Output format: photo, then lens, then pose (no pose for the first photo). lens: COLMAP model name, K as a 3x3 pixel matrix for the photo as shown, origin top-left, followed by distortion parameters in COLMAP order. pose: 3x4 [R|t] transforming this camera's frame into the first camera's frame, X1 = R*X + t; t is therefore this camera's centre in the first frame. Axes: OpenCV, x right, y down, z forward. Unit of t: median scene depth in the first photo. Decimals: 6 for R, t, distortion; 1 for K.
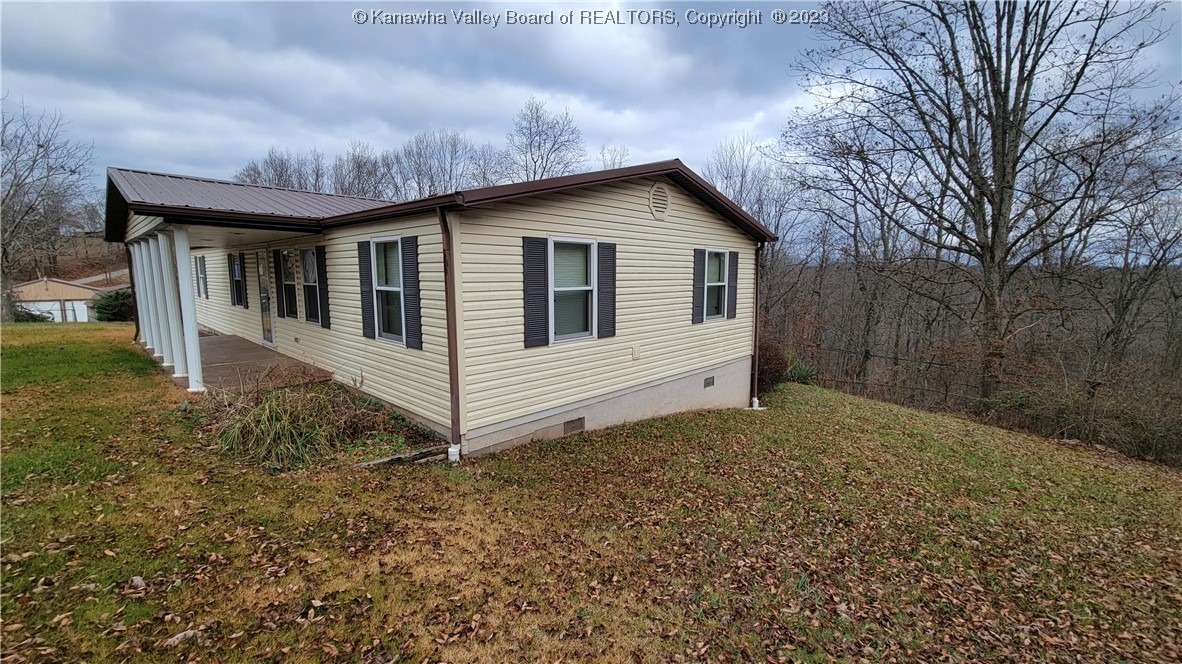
lens RADIAL K [[475.0, 0, 592.0], [0, 475.0, 331.4], [0, 0, 1]] dist [-0.001050, -0.000184]
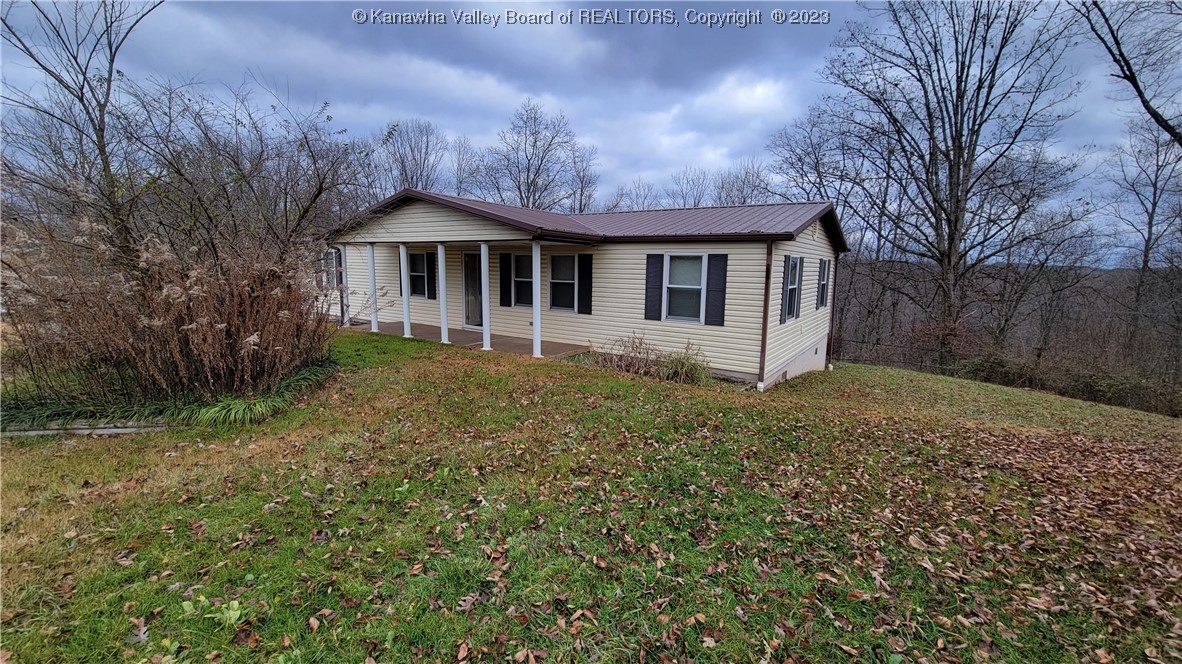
lens RADIAL K [[475.0, 0, 589.5], [0, 475.0, 333.1], [0, 0, 1]] dist [-0.001050, -0.000184]
pose [[0.988705, -0.006982, 0.149711, -0.534850], [0.003123, 0.999657, 0.025990, 0.010518], [-0.149841, -0.025229, 0.988388, -0.259353]]
